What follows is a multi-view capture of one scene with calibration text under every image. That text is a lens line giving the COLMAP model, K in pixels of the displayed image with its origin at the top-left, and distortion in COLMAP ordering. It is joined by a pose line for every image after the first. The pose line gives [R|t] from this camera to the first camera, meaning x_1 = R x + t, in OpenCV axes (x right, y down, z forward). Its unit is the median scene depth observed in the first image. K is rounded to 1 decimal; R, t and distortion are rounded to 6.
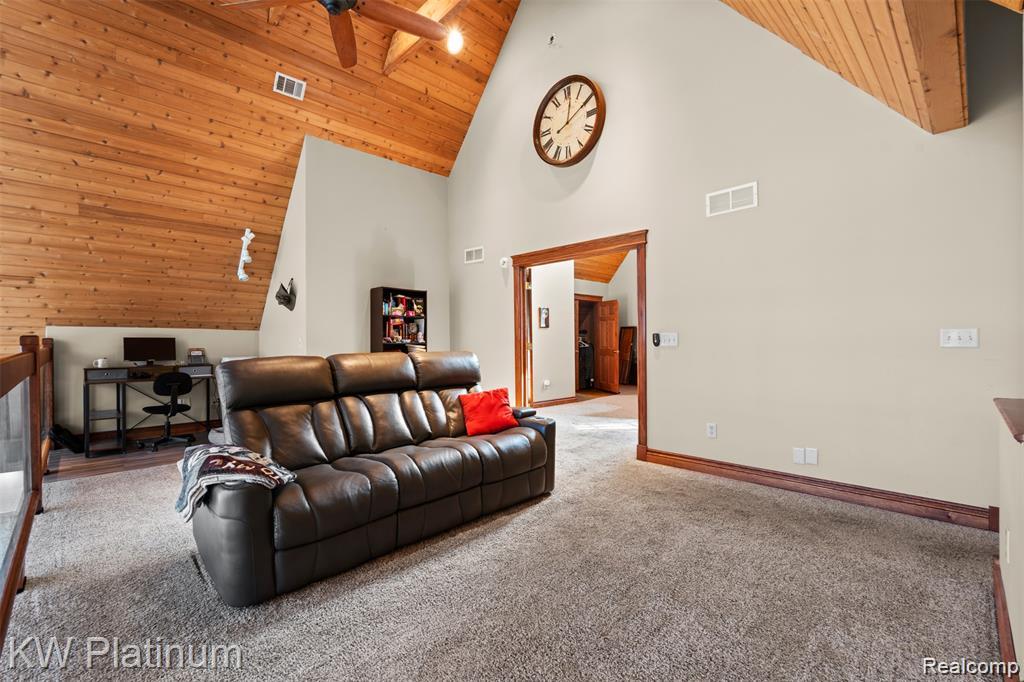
lens RADIAL K [[458.9, 0, 505.6], [0, 458.9, 338.5], [0, 0, 1]] dist [0.002214, -0.000119]
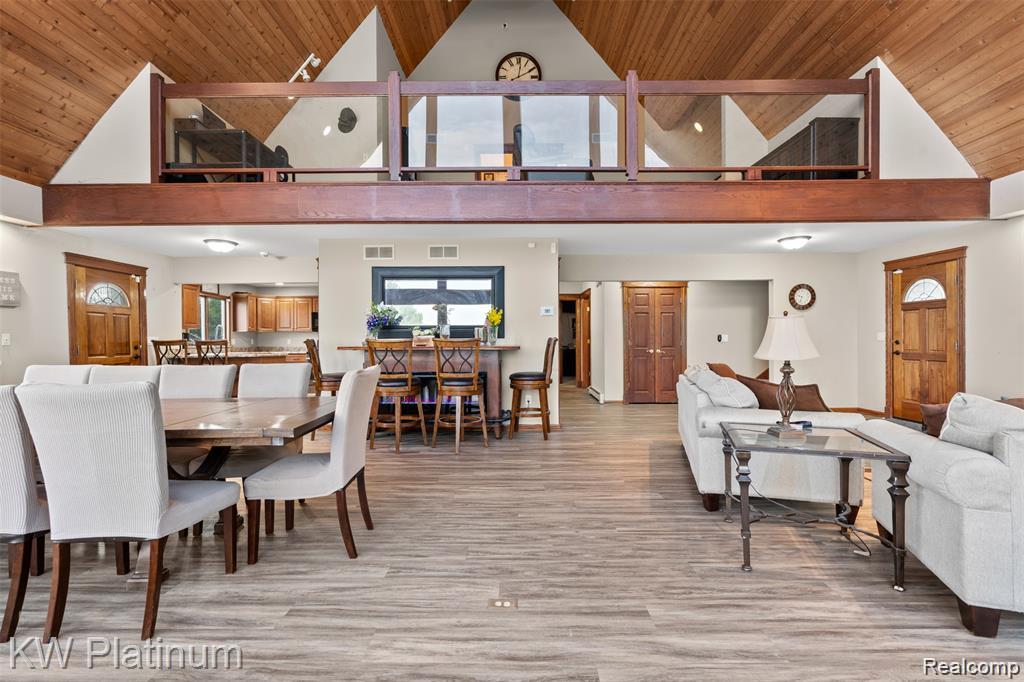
lens RADIAL K [[458.9, 0, 510.5], [0, 458.9, 341.1], [0, 0, 1]] dist [0.002214, -0.000119]
pose [[0.695374, 0.003097, 0.718641, -1.214361], [-0.000048, 0.999991, -0.004262, 0.597673], [-0.718648, 0.002929, 0.695368, -0.248062]]
